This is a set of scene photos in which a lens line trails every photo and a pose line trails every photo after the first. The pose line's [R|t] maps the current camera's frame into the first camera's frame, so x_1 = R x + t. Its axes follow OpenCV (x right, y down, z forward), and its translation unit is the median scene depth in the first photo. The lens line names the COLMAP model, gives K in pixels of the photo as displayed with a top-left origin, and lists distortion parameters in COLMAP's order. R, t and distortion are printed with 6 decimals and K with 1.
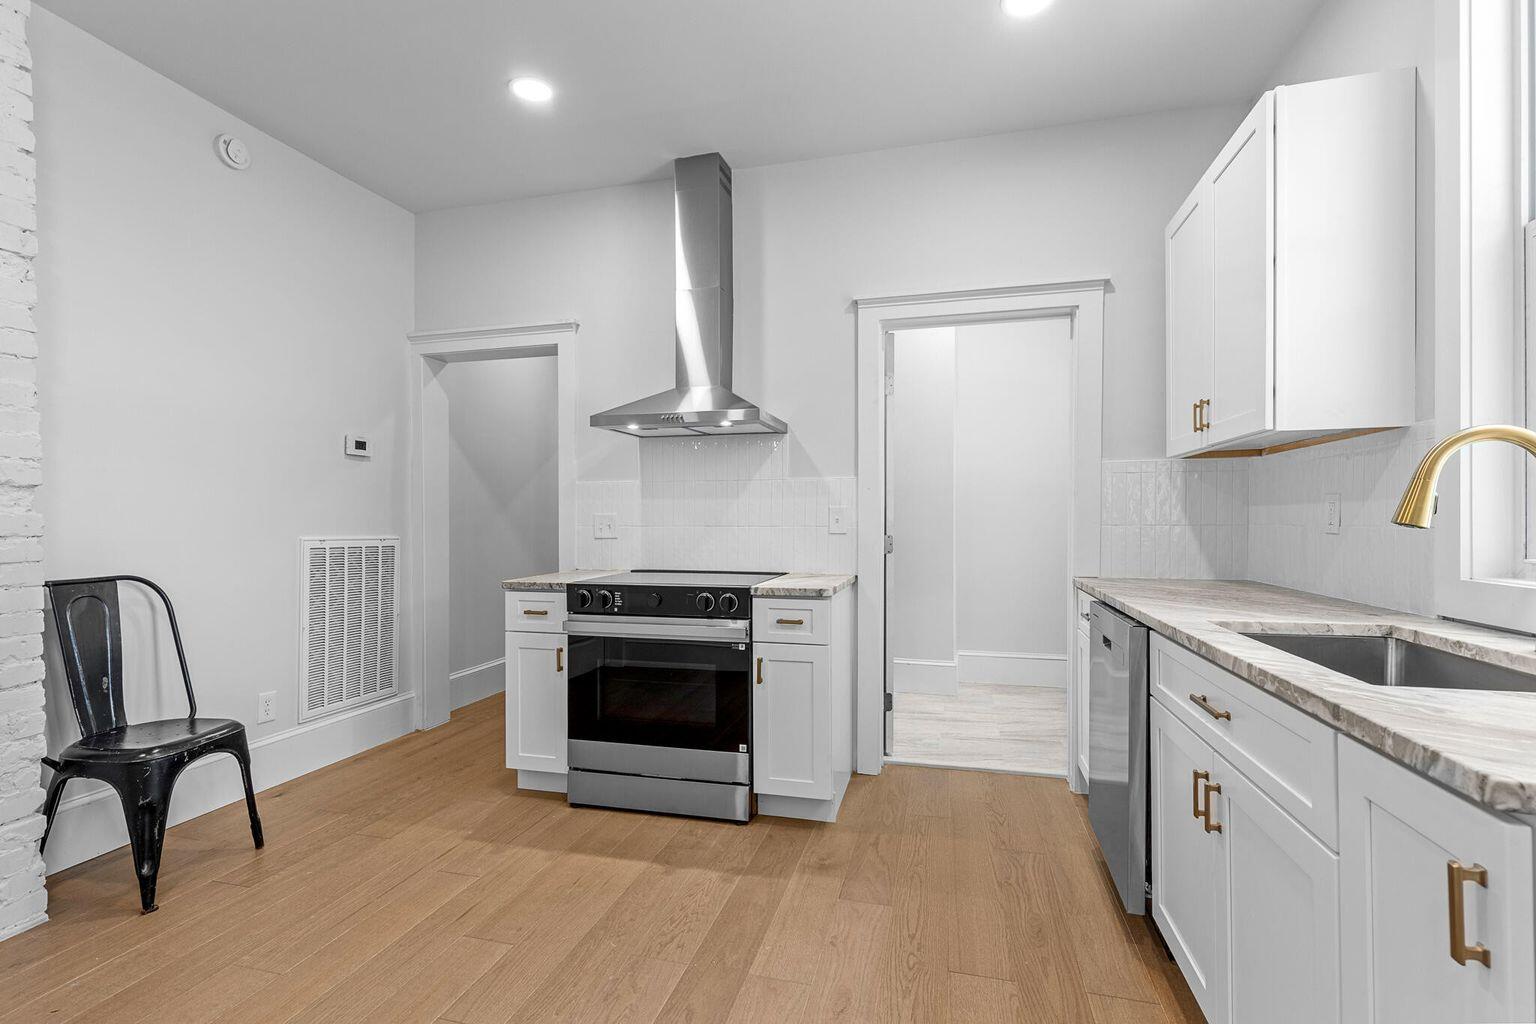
lens RADIAL K [[705.0, 0, 769.4], [0, 705.0, 515.1], [0, 0, 1]] dist [-0.001172, -0.000740]
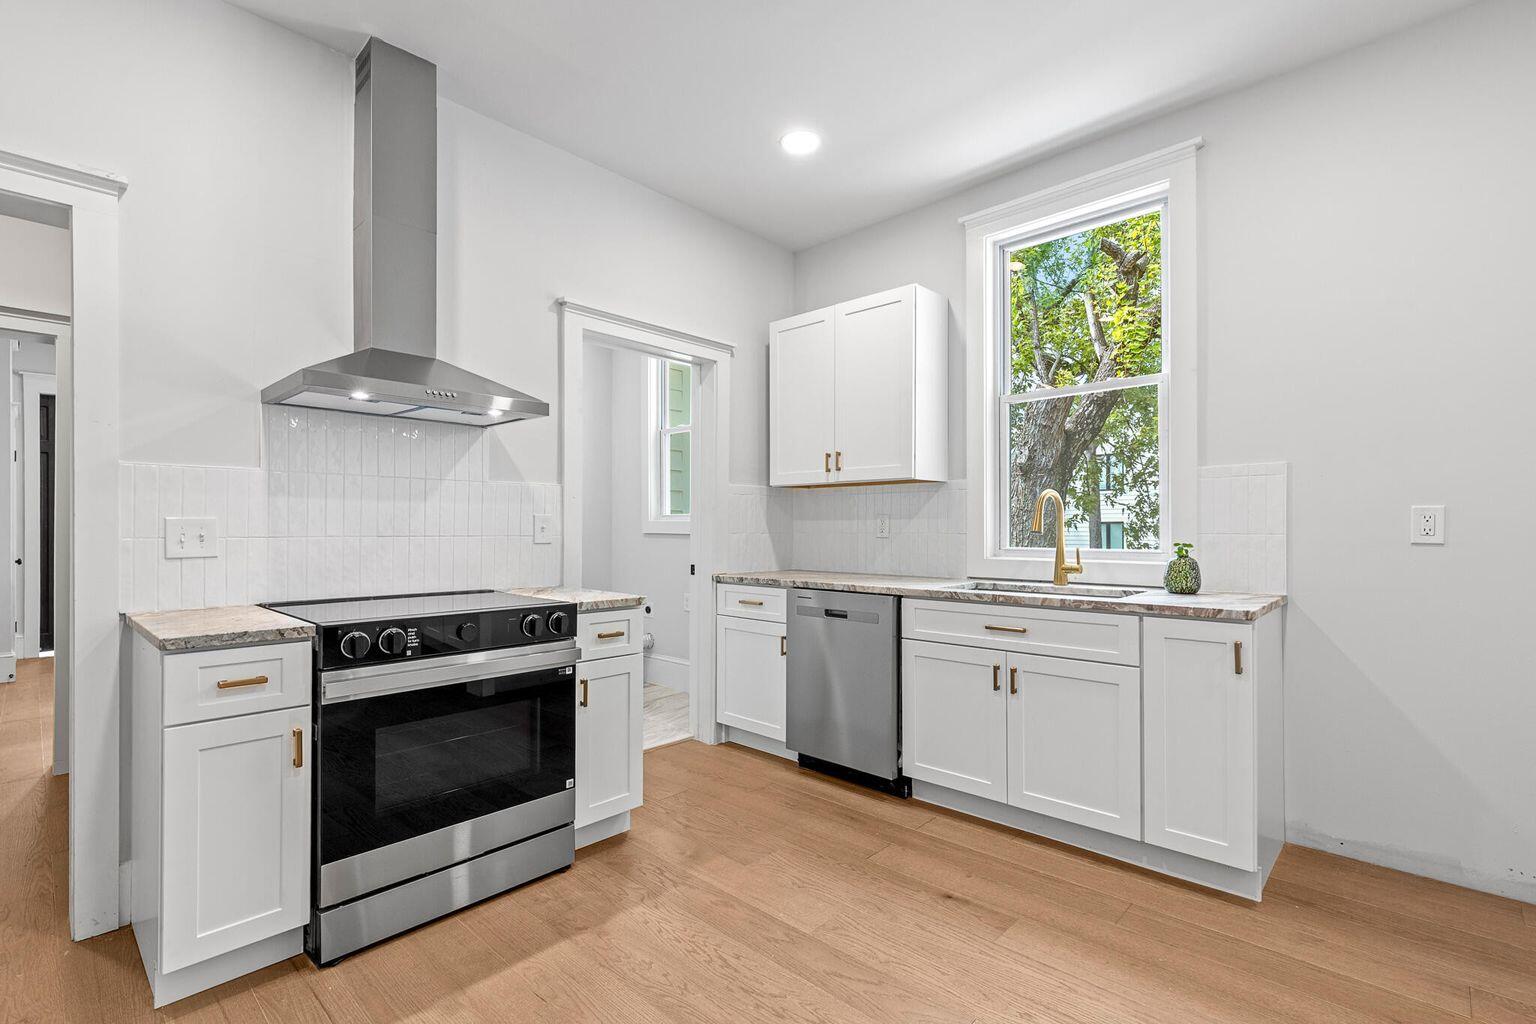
lens RADIAL K [[705.0, 0, 770.9], [0, 705.0, 520.5], [0, 0, 1]] dist [-0.001172, -0.000740]
pose [[0.468717, 0.012973, 0.883253, -0.680627], [-0.007431, 0.999915, -0.010743, 0.004199], [-0.883317, -0.001528, 0.468773, 0.338537]]
